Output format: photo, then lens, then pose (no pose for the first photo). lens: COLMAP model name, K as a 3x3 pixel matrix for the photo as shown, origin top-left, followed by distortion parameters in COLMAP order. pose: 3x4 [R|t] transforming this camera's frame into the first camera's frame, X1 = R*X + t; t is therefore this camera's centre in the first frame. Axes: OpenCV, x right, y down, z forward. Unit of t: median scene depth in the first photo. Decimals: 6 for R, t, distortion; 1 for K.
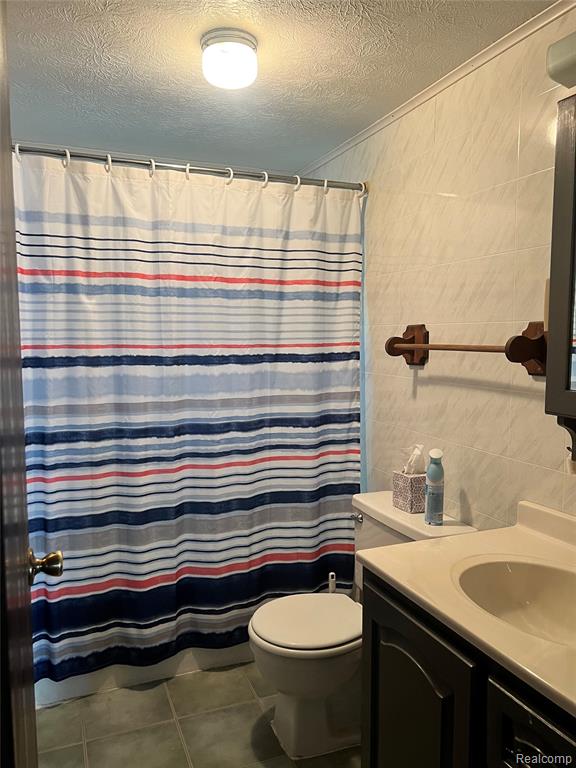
lens RADIAL K [[578.9, 0, 286.4], [0, 578.9, 383.3], [0, 0, 1]] dist [0.052645, -0.059914]
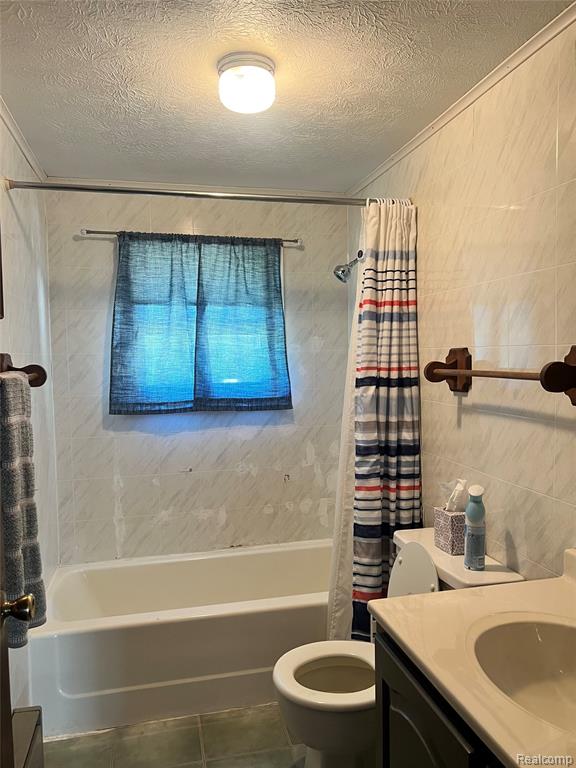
lens RADIAL K [[578.9, 0, 288.8], [0, 578.9, 385.9], [0, 0, 1]] dist [0.052645, -0.059914]
pose [[0.988789, -0.008404, -0.149081, 0.104225], [0.004135, 0.999573, -0.028919, -0.017030], [0.149261, 0.027978, 0.988402, 0.051882]]
